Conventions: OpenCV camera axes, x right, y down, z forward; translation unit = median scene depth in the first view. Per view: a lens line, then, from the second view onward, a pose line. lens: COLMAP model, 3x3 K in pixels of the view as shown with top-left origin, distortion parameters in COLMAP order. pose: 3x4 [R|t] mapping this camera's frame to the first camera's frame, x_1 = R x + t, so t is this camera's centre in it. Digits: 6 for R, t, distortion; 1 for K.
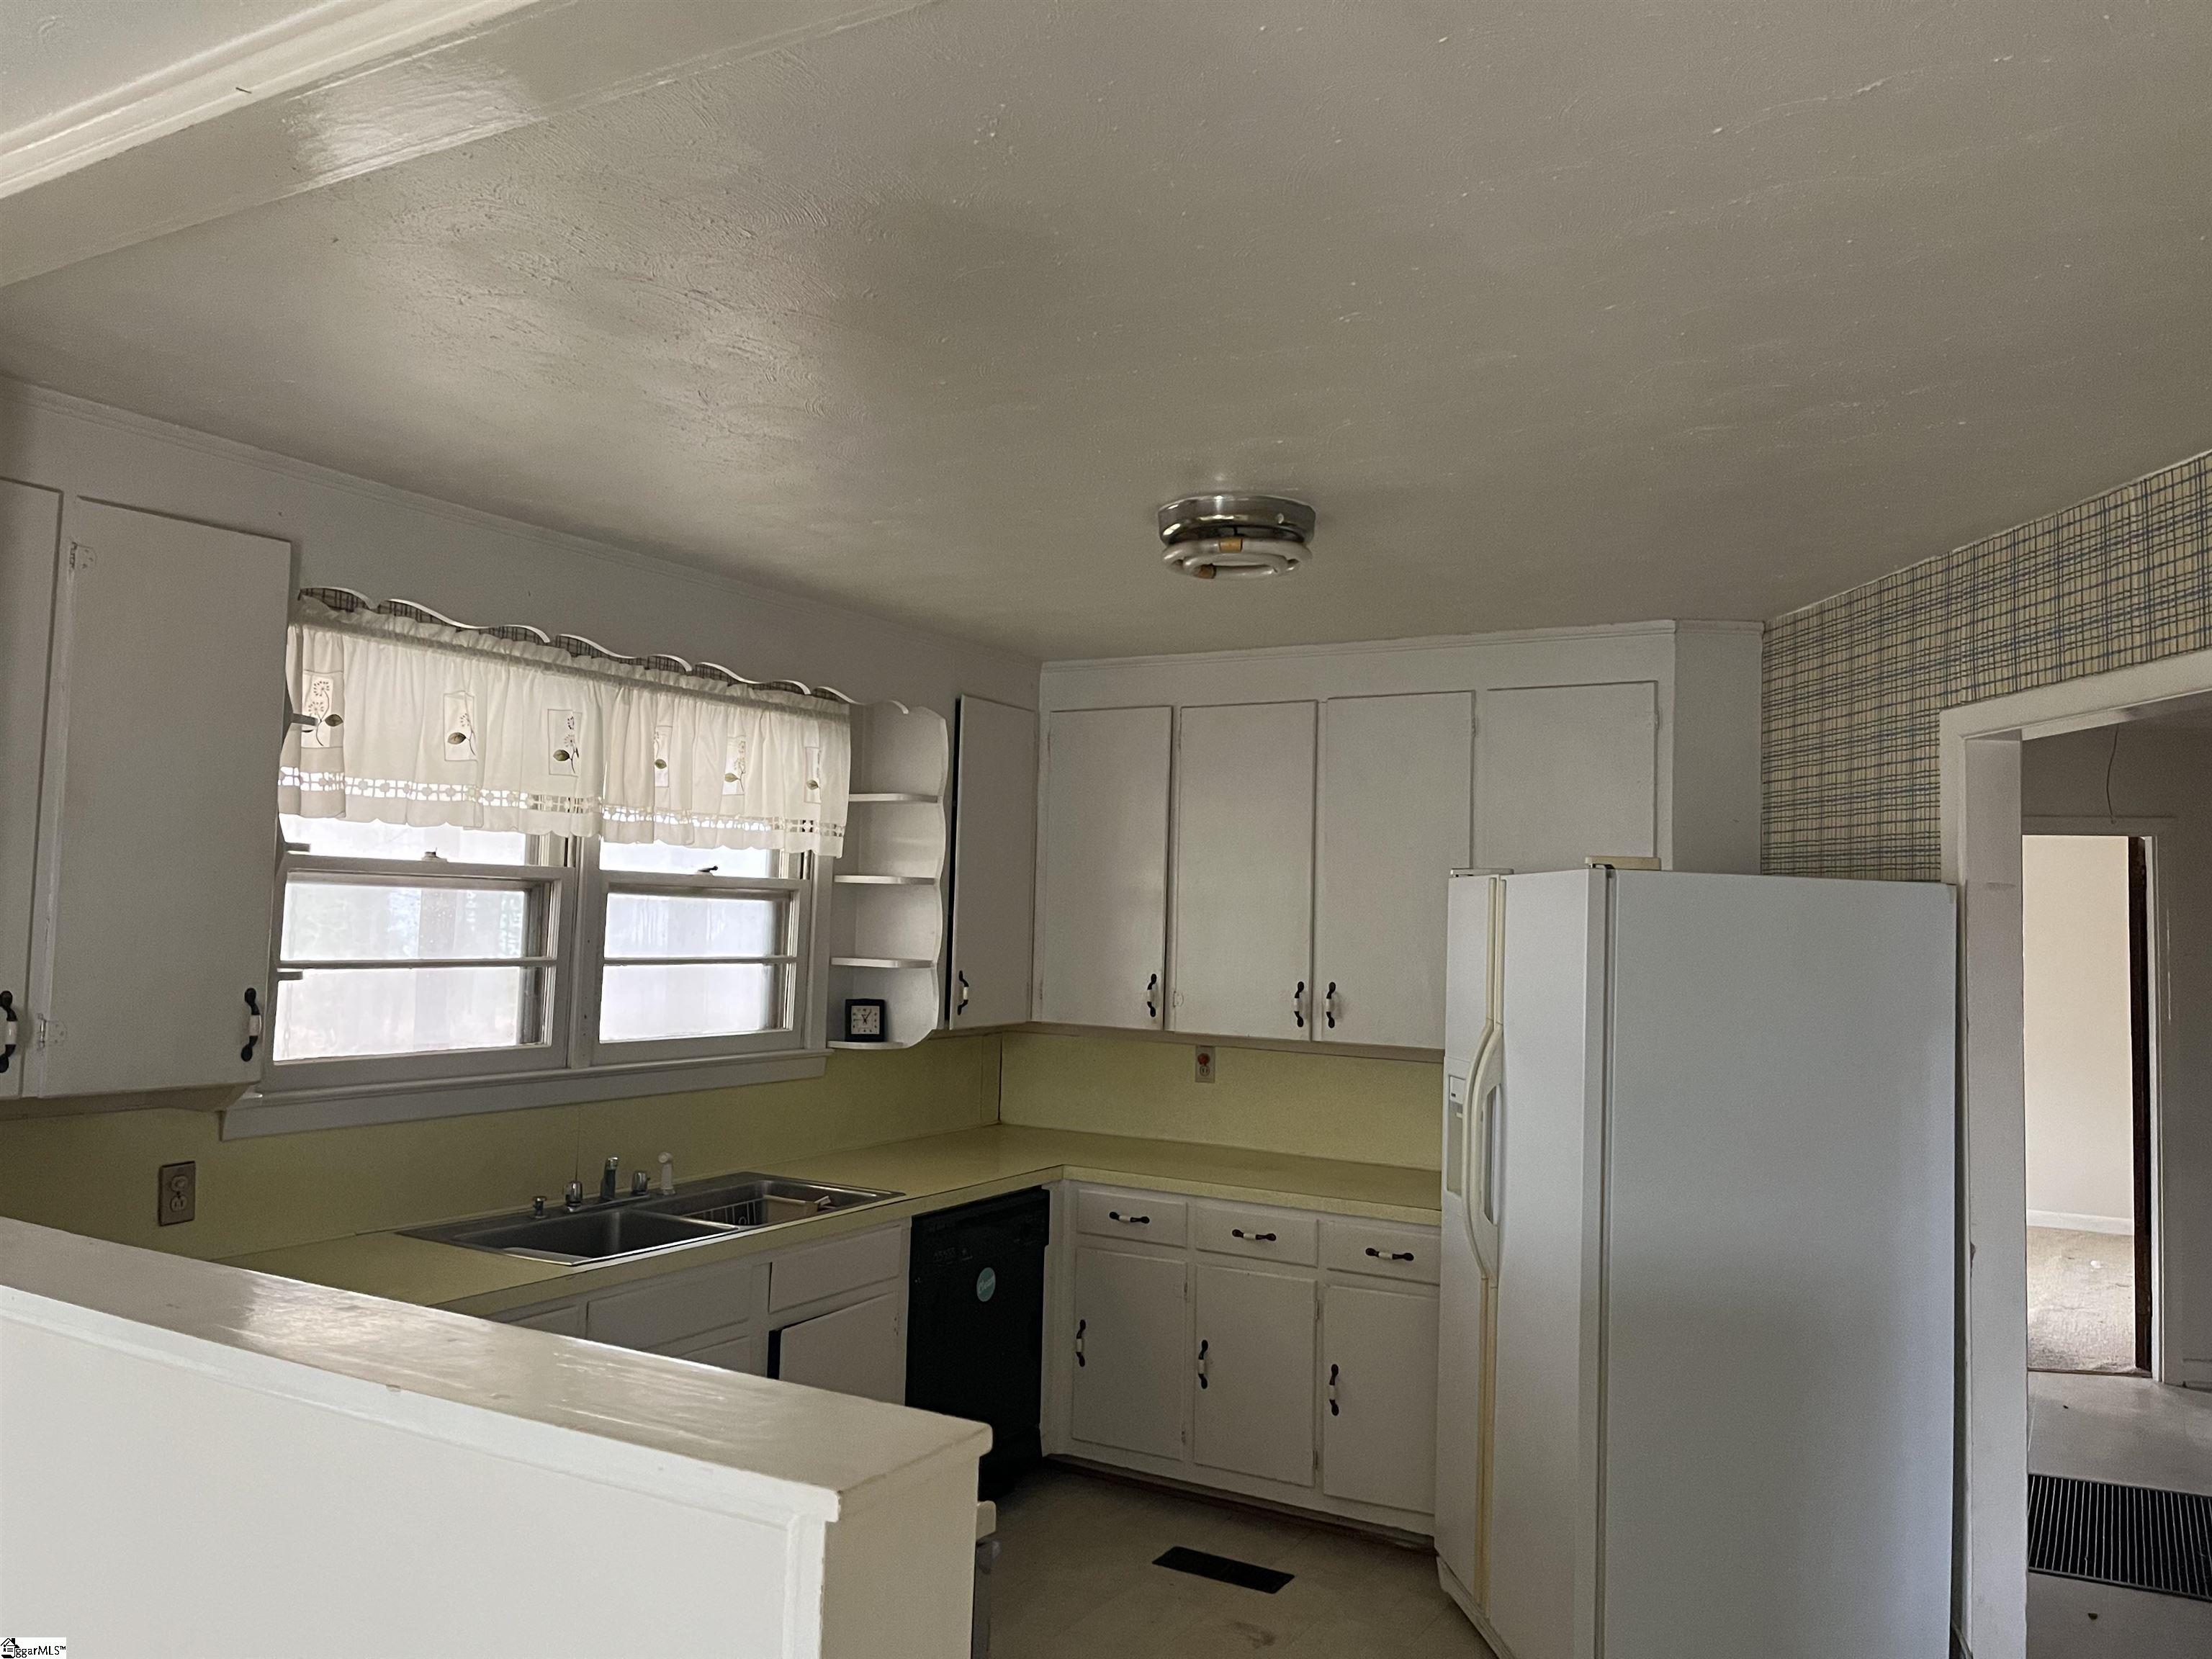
lens RADIAL K [[1658.6, 0, 1106.0], [0, 1658.6, 829.5], [0, 0, 1]] dist [0.081611, -0.083775]
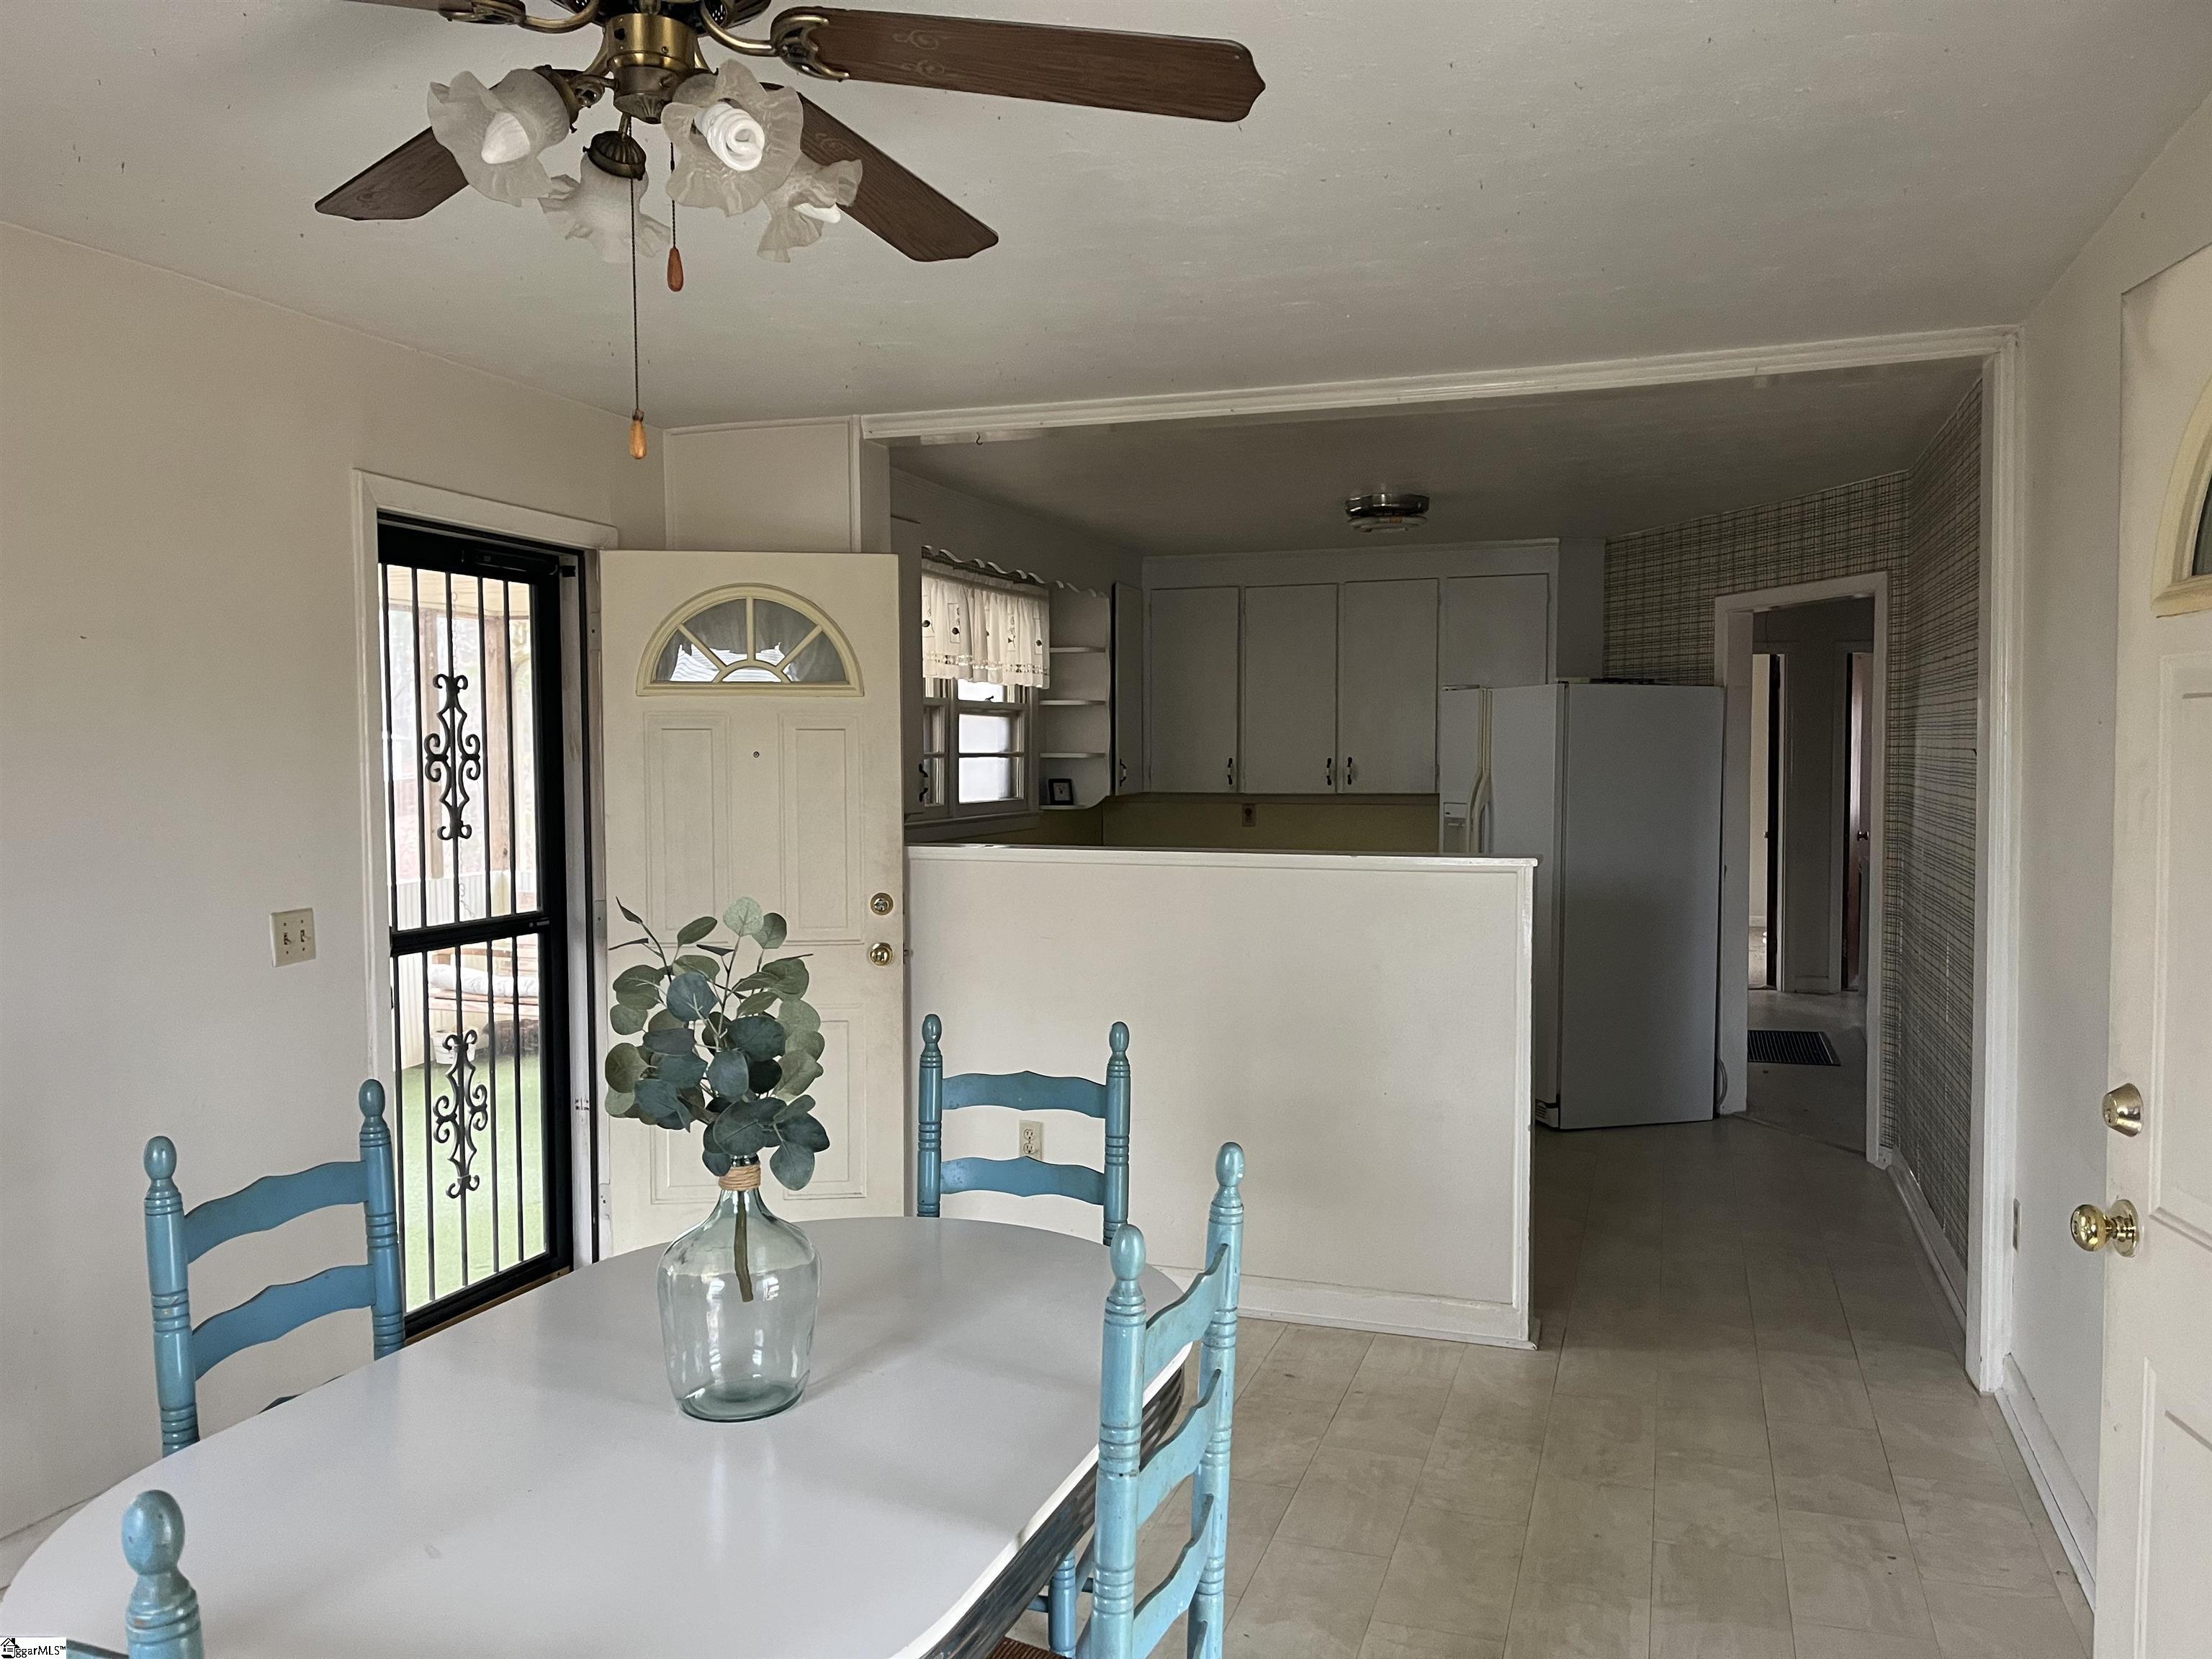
lens RADIAL K [[1658.6, 0, 1106.0], [0, 1658.6, 829.5], [0, 0, 1]] dist [0.081611, -0.083775]
pose [[0.979787, -0.040475, 0.195906, -0.422025], [0.019457, 0.993955, 0.108046, -0.019235], [-0.199095, -0.102051, 0.974652, -0.558182]]
